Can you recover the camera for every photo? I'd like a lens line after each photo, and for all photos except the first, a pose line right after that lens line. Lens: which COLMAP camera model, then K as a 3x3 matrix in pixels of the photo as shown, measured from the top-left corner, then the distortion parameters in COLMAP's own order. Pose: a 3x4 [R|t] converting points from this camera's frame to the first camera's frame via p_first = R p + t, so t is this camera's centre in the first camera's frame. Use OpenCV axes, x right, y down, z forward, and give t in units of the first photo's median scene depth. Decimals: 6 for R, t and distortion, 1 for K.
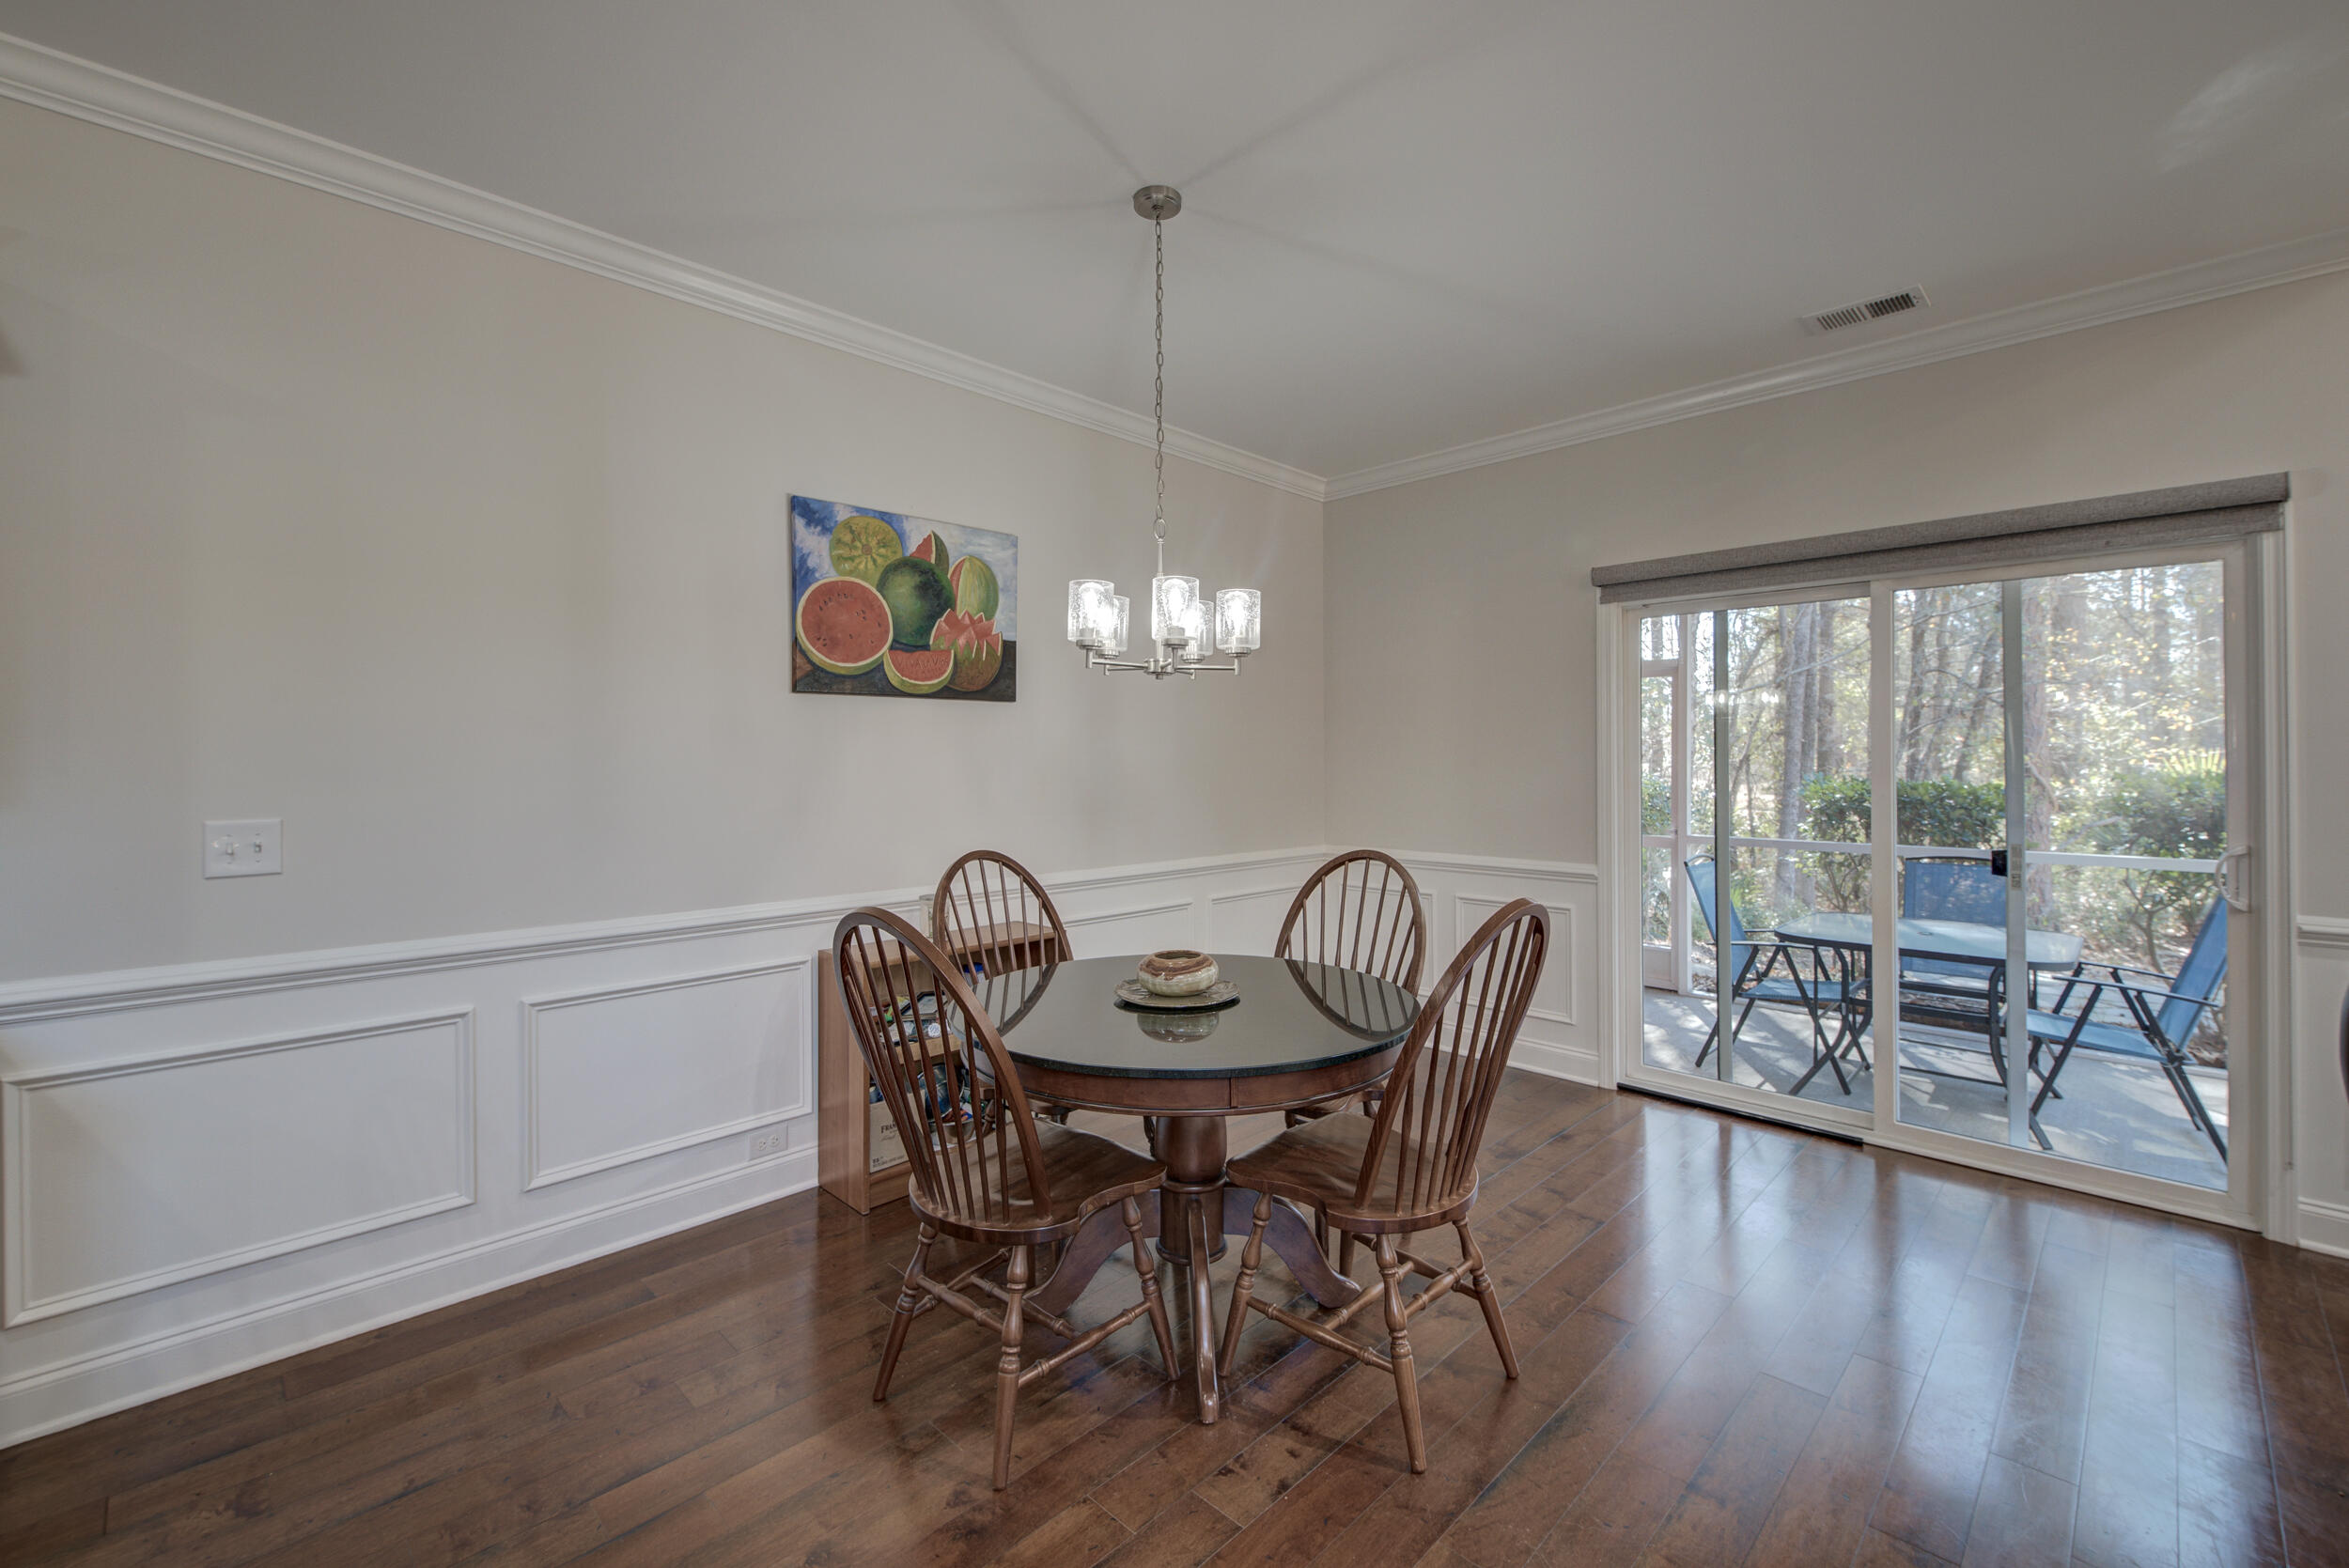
lens RADIAL K [[1009.1, 0, 1166.0], [0, 1009.1, 755.0], [0, 0, 1]] dist [0.025876, 0.000110]
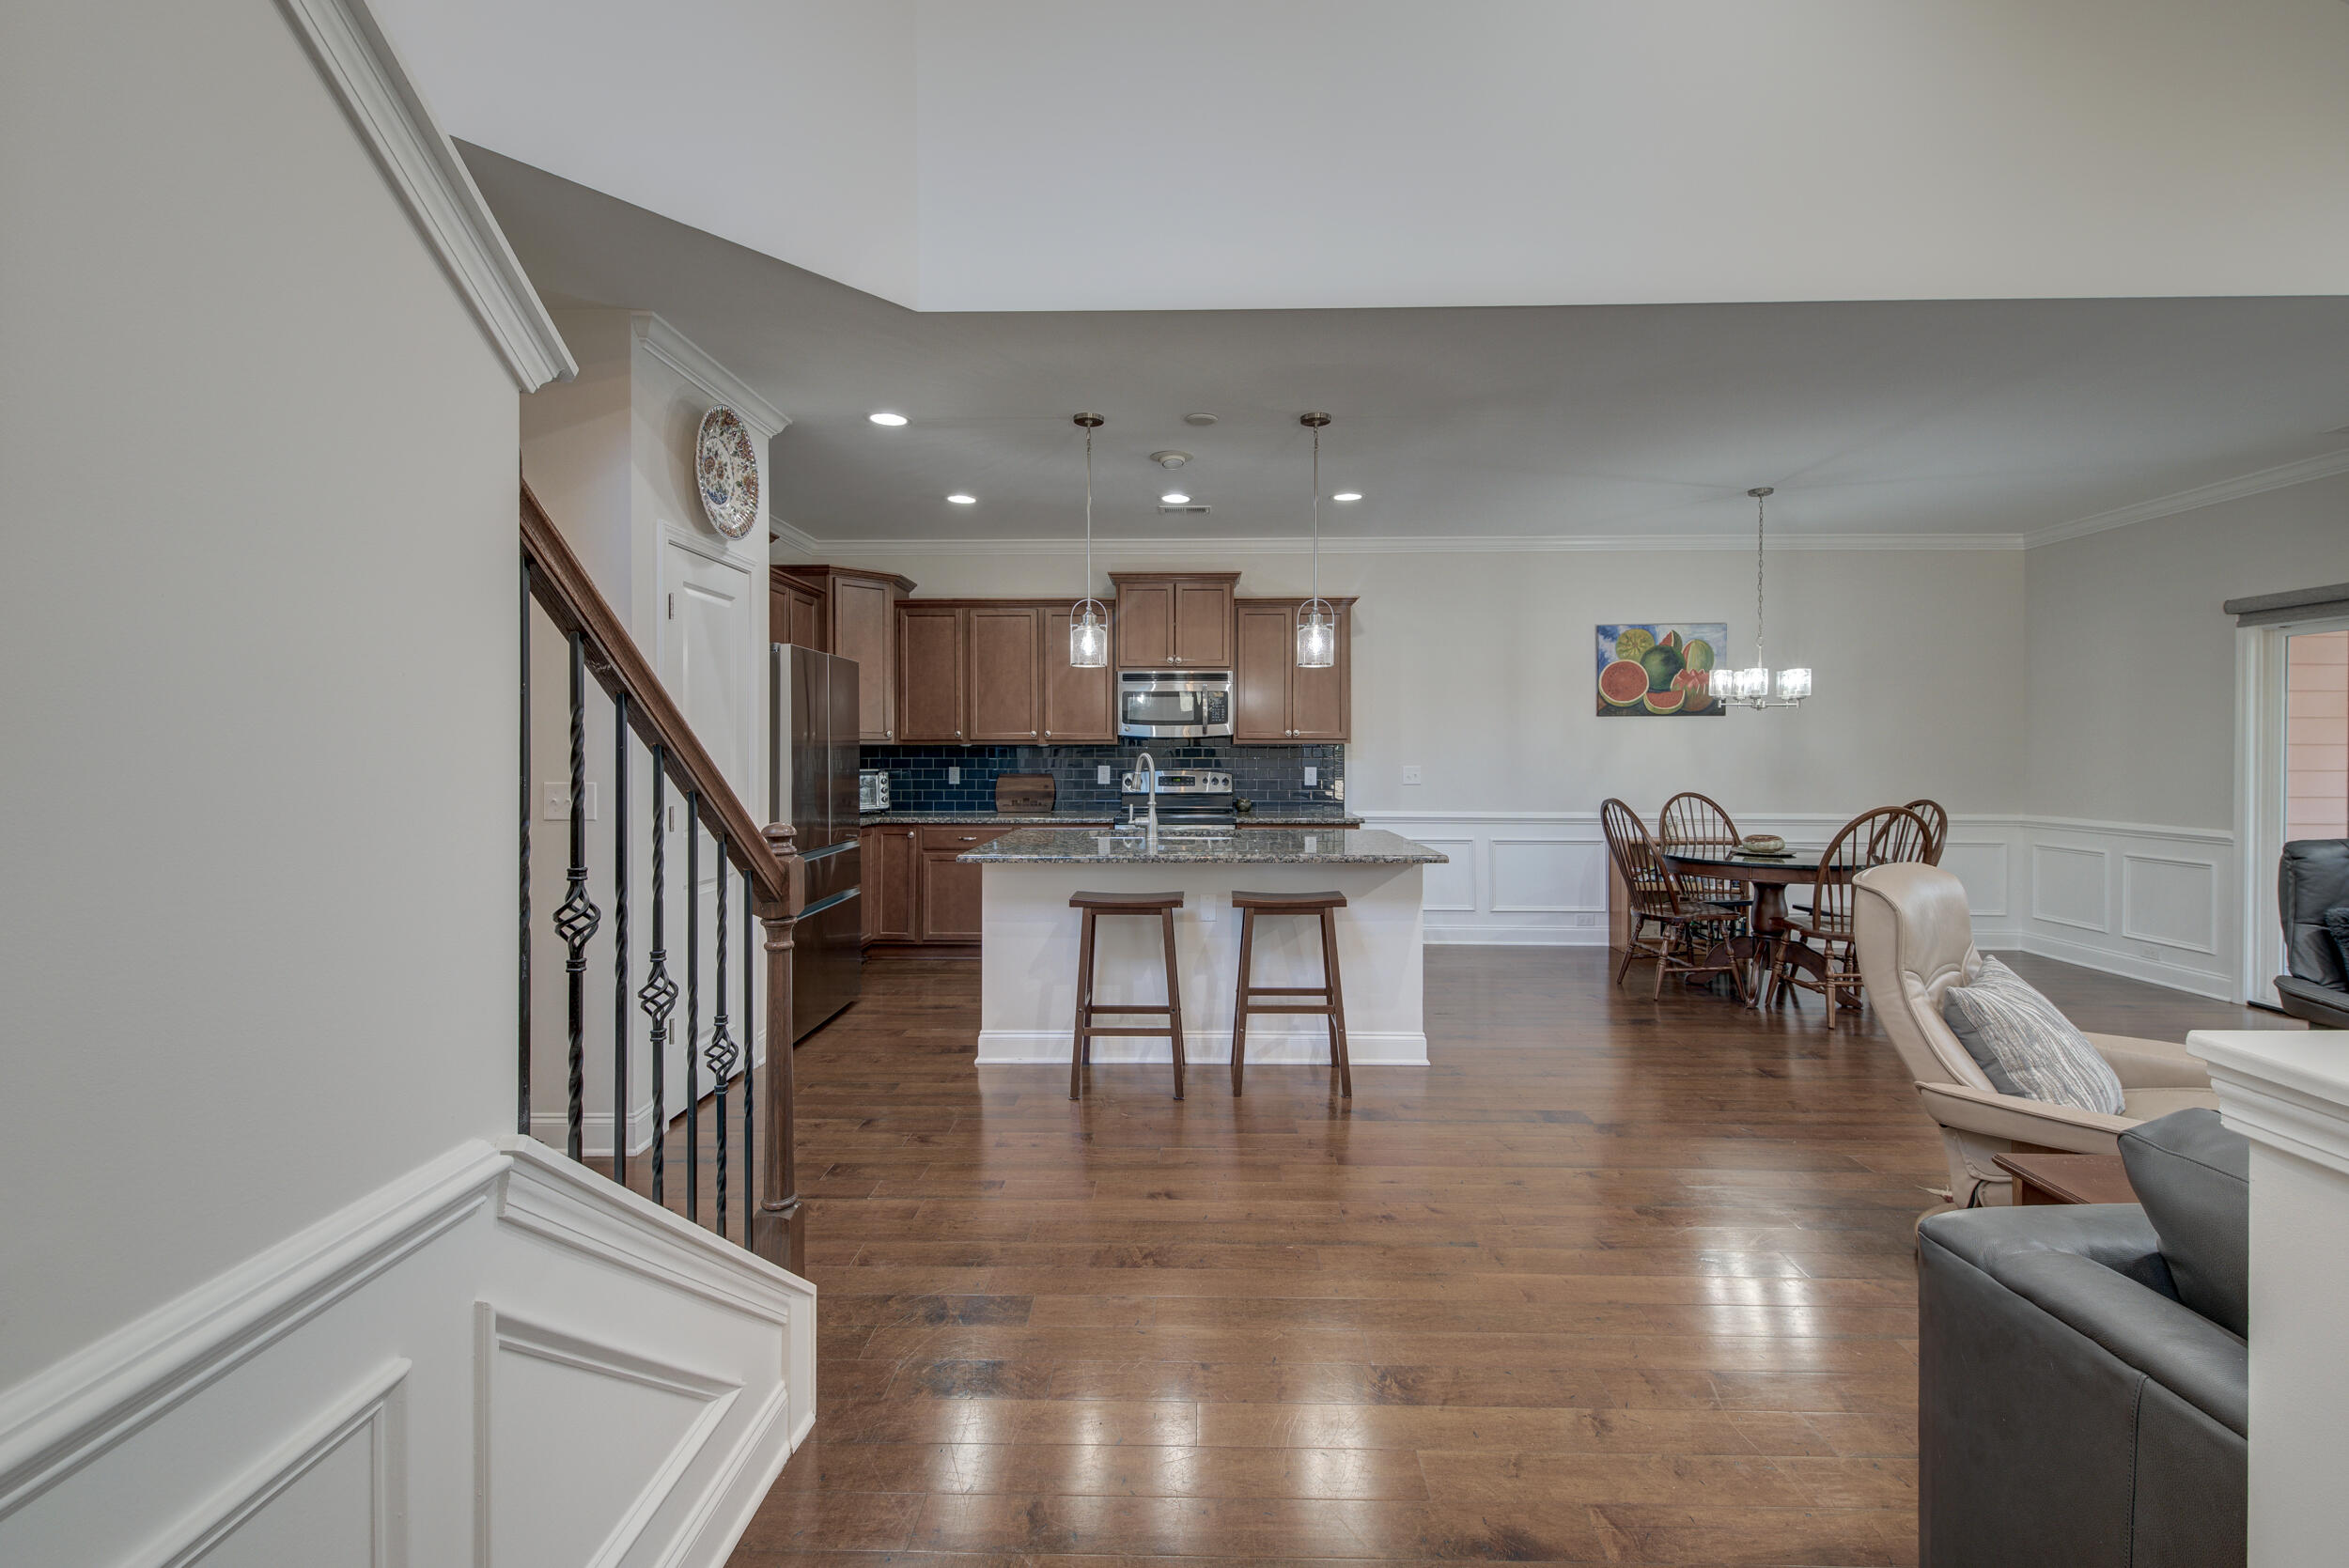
lens RADIAL K [[994.6, 0, 1180.3], [0, 994.6, 759.2], [0, 0, 1]] dist [0.000521, 0.000055]
pose [[0.696389, 0.009792, -0.717597, 0.528140], [-0.000663, 0.999915, 0.013001, 0.002787], [0.717664, -0.008578, 0.696337, -1.101408]]
